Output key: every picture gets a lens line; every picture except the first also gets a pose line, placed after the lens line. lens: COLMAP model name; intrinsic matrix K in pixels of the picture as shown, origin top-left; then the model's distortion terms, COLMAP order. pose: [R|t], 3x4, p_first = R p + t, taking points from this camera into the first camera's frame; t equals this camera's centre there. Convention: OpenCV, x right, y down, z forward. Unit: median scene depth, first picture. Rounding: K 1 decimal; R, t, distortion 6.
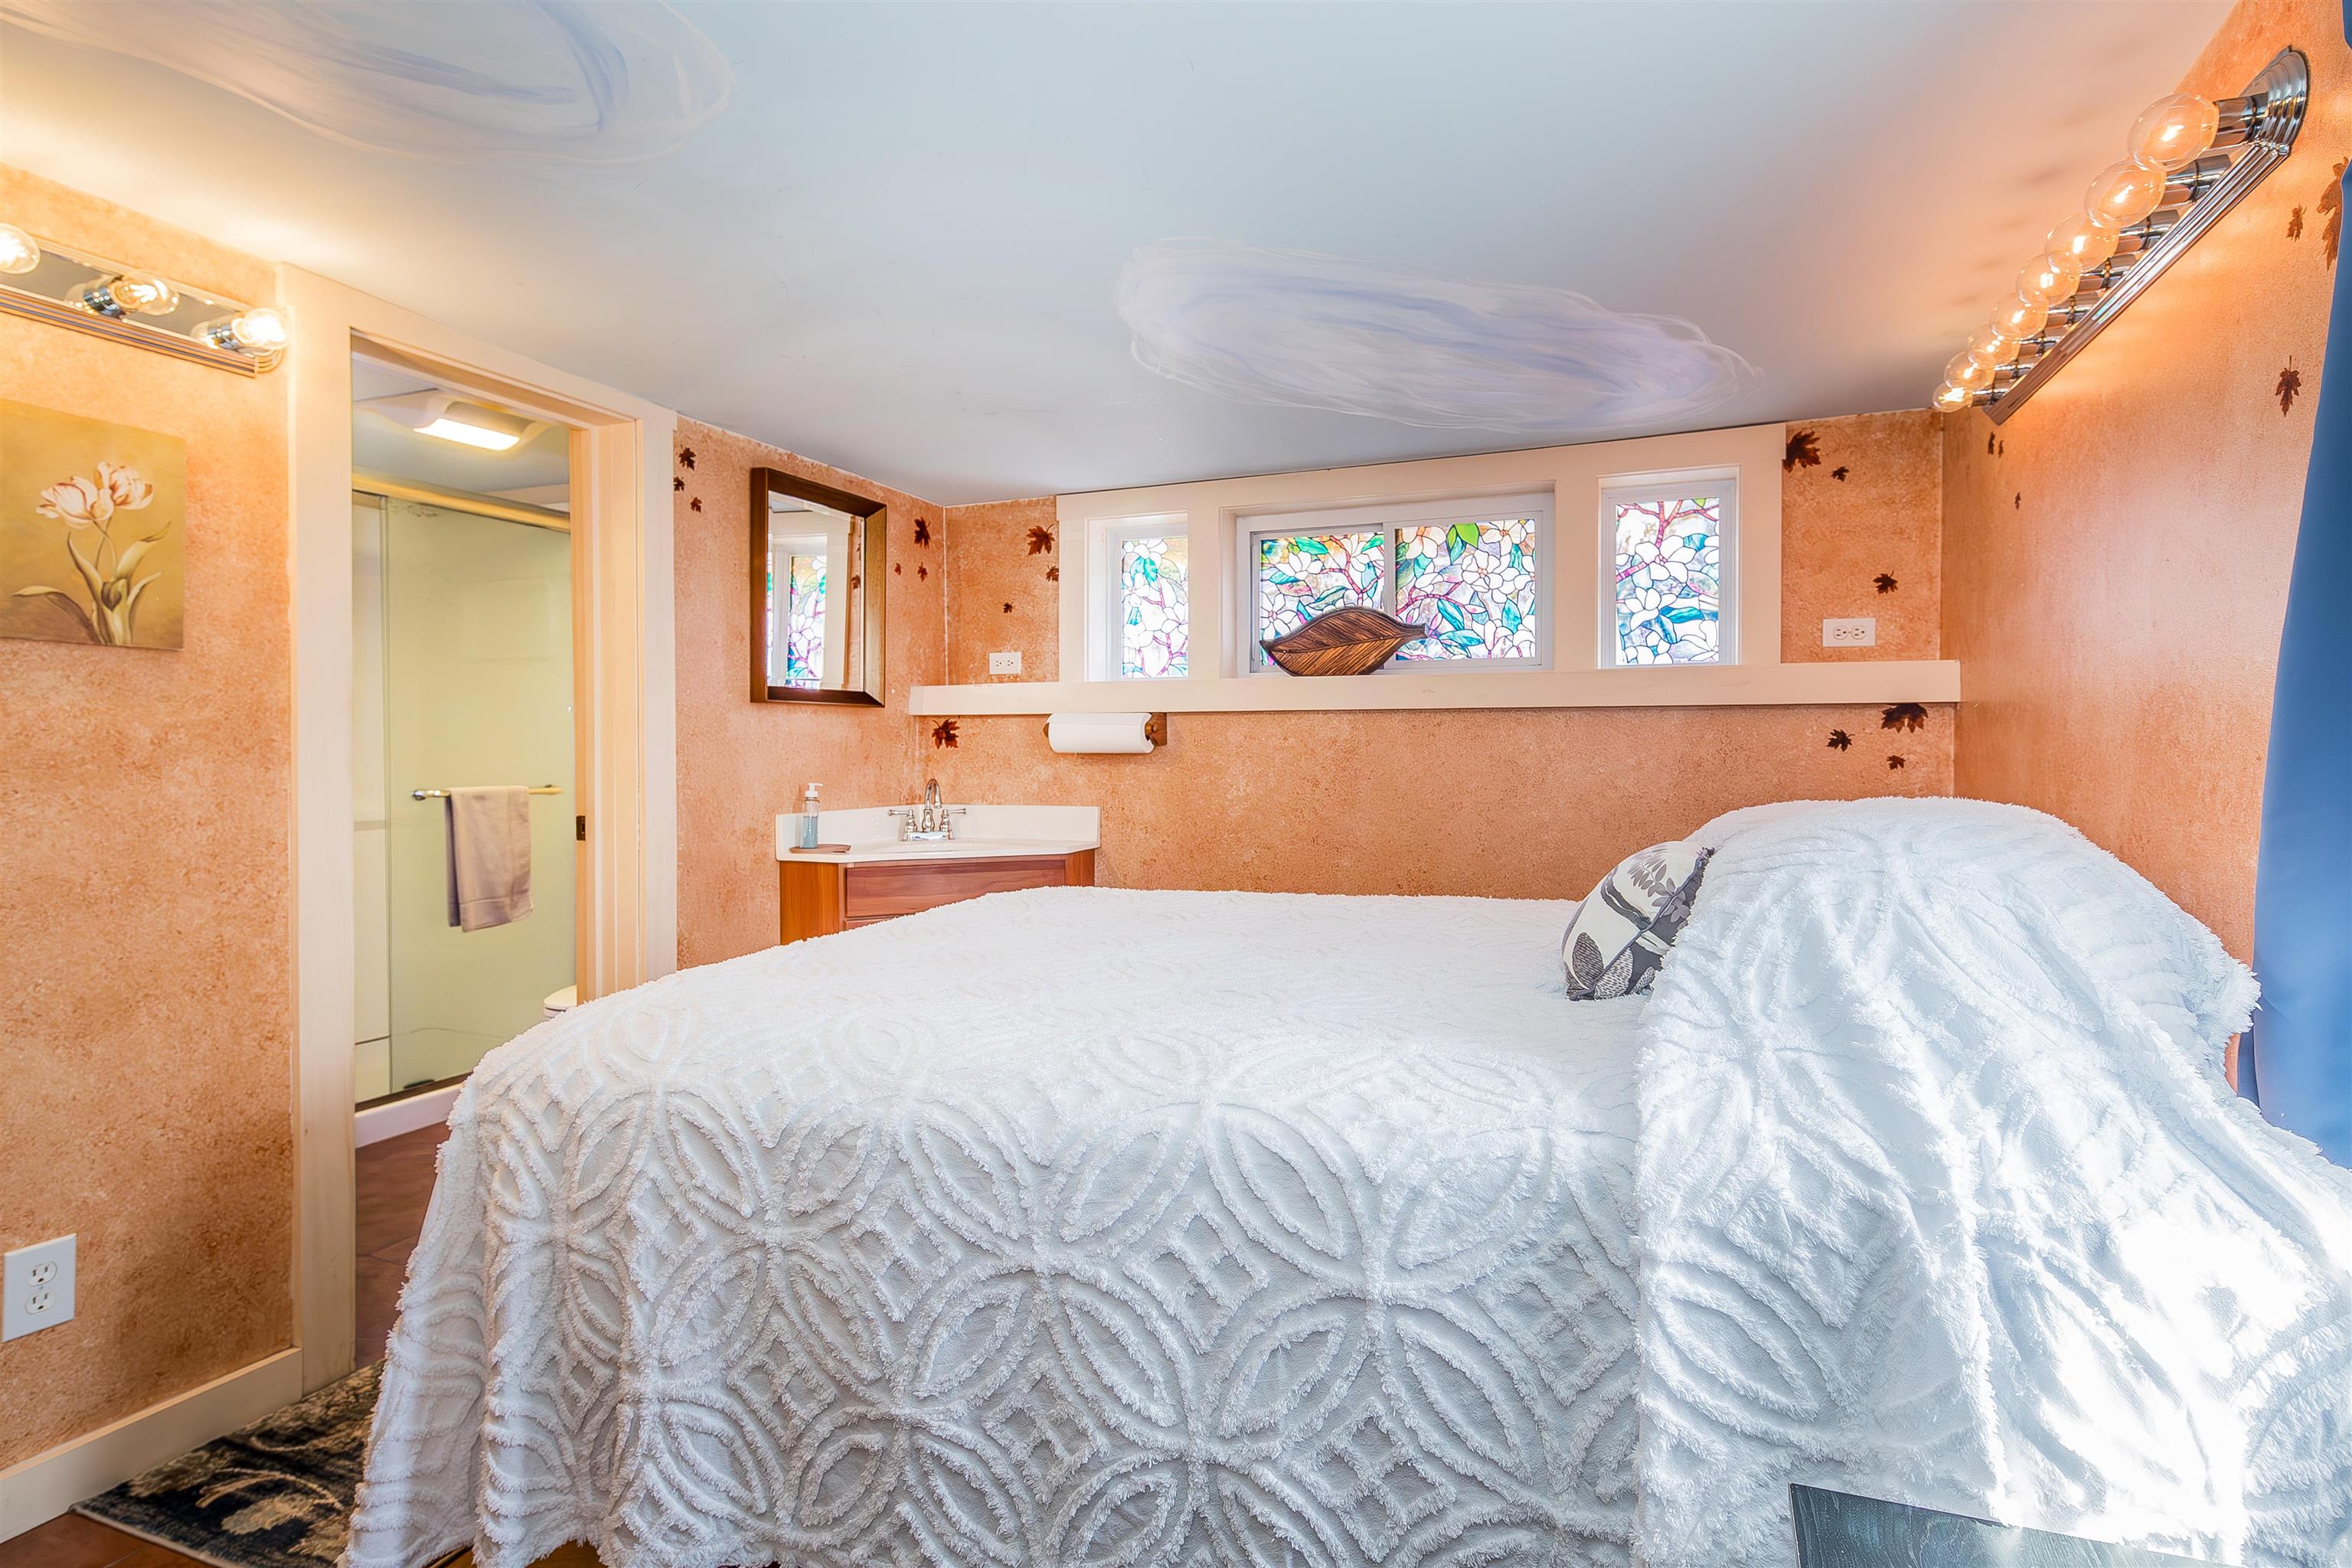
lens RADIAL K [[1176.5, 0, 1176.8], [0, 1176.5, 783.9], [0, 0, 1]] dist [0.013323, -0.004032]
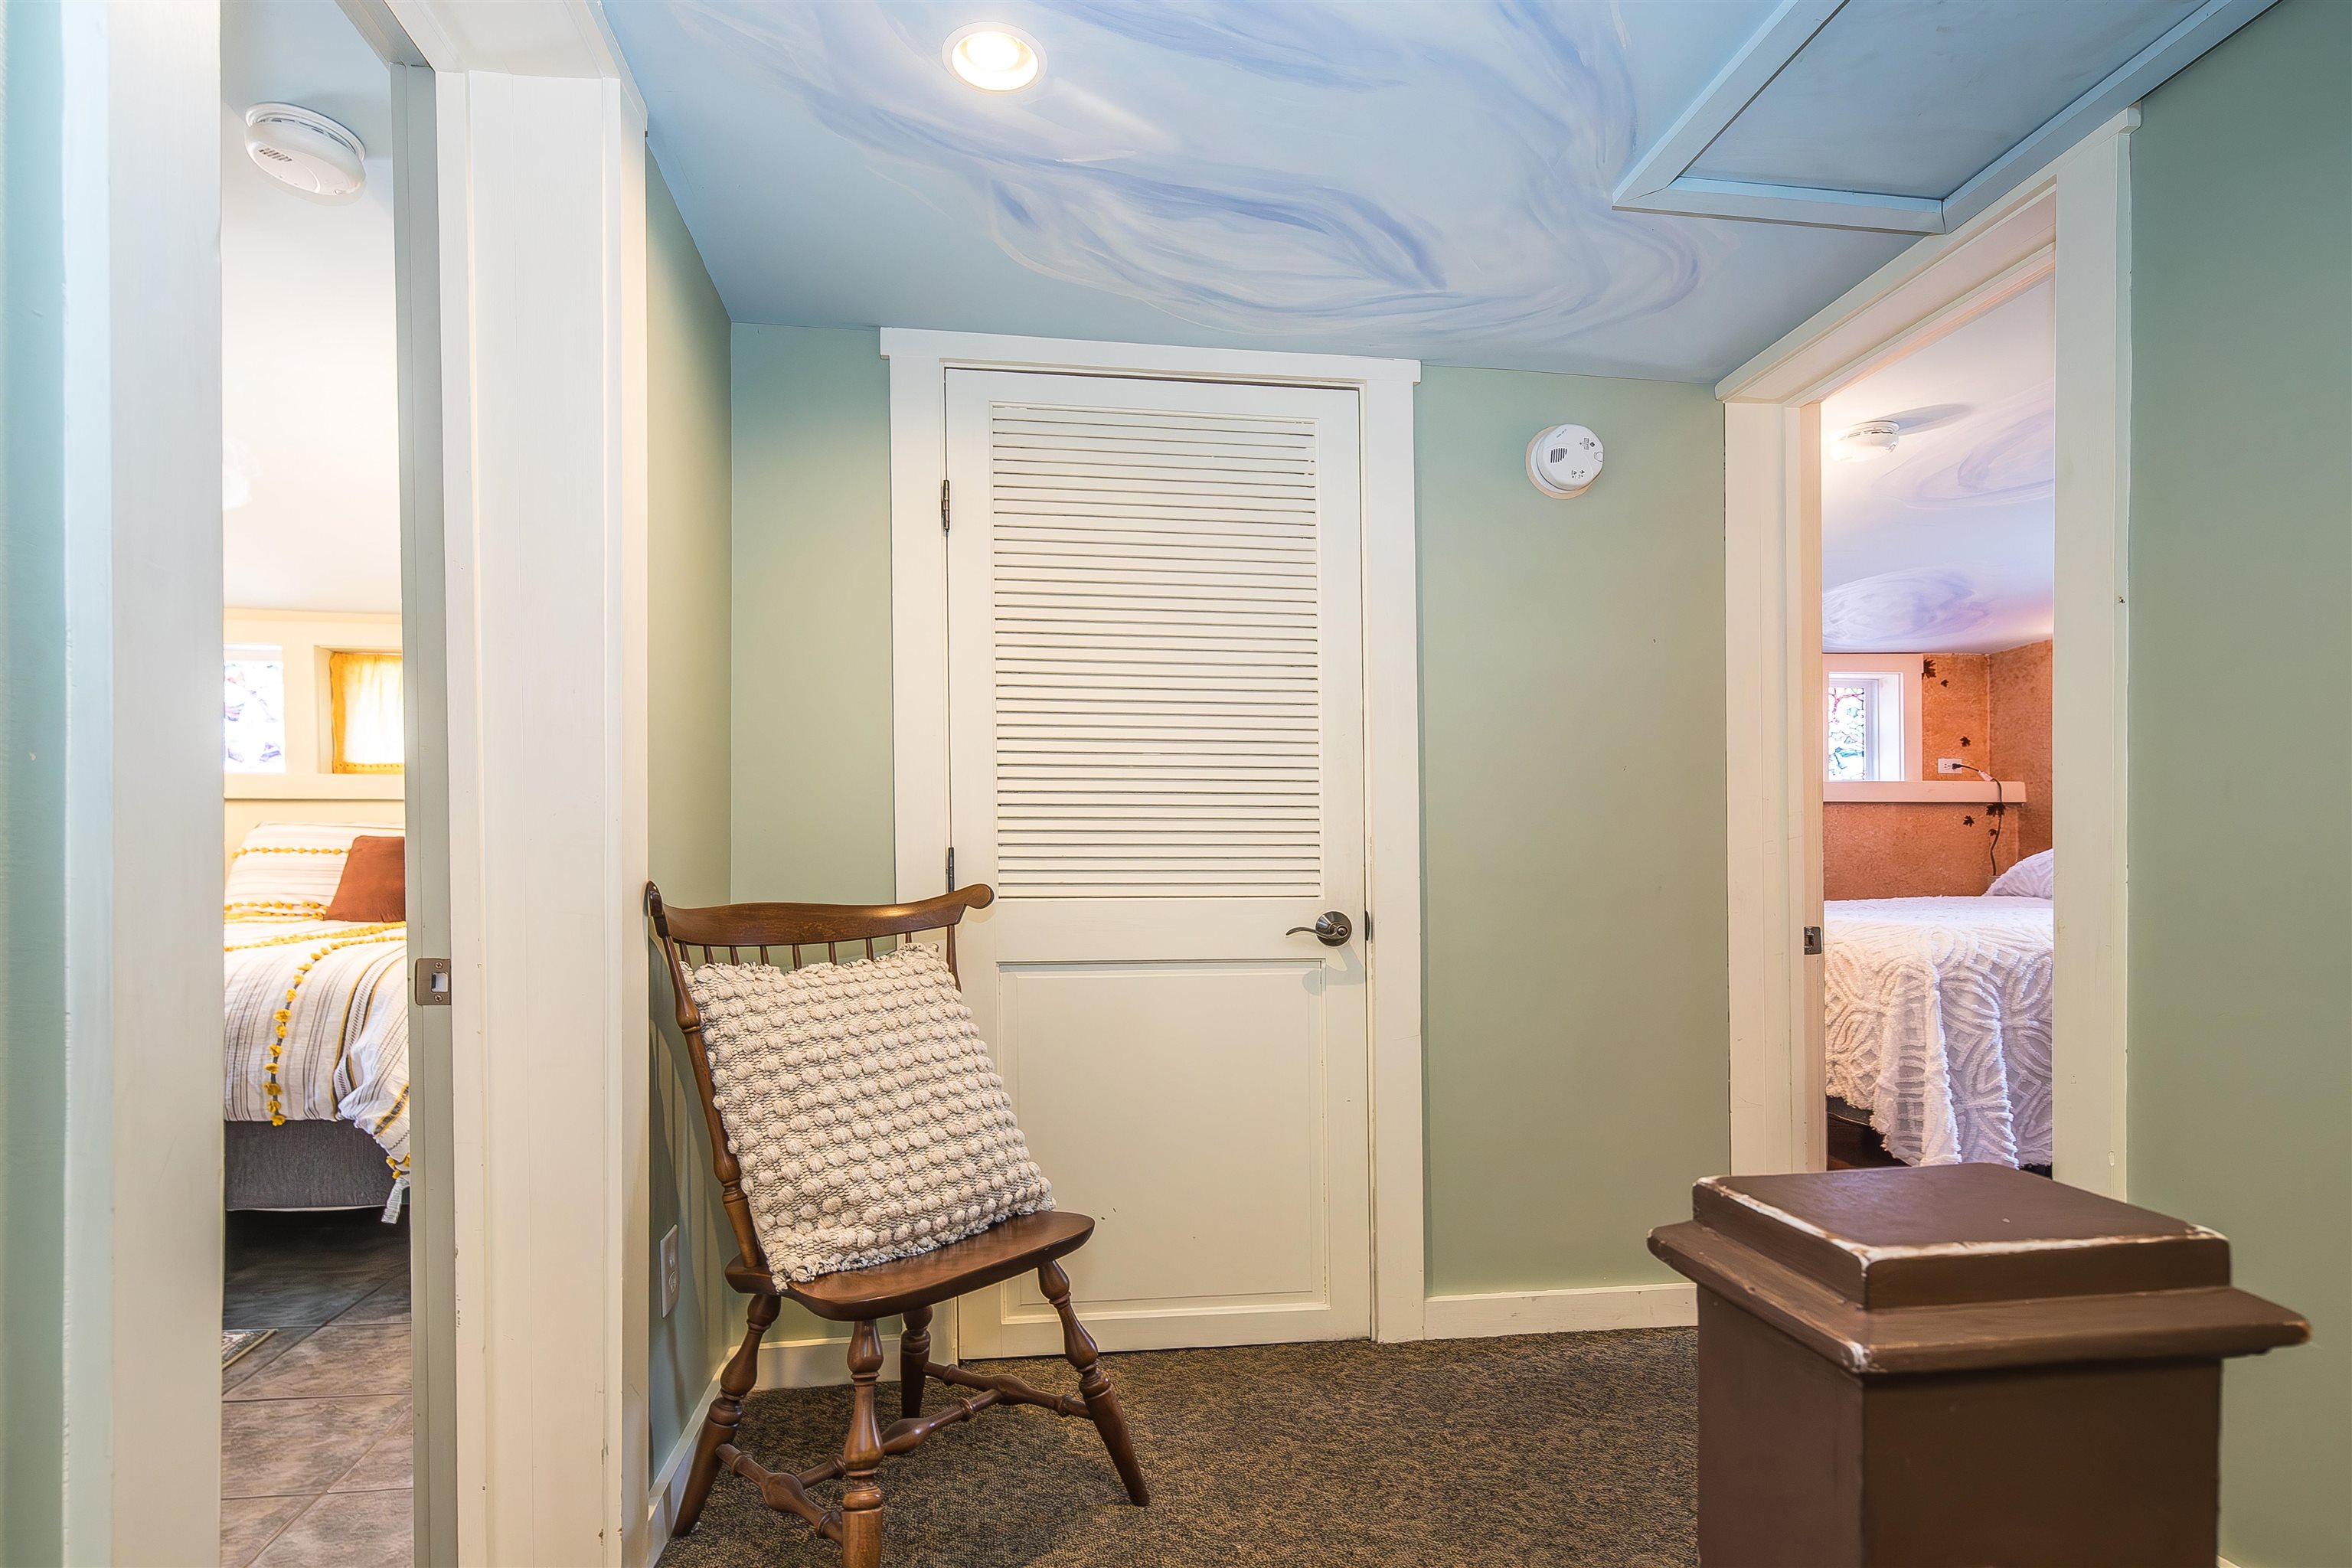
lens RADIAL K [[1176.5, 0, 1198.8], [0, 1176.5, 885.5], [0, 0, 1]] dist [0.013323, -0.004032]
pose [[0.873580, -0.009947, 0.486579, -1.420082], [0.017060, 0.999803, -0.010189, 0.063457], [-0.486382, 0.017202, 0.873577, -0.077424]]
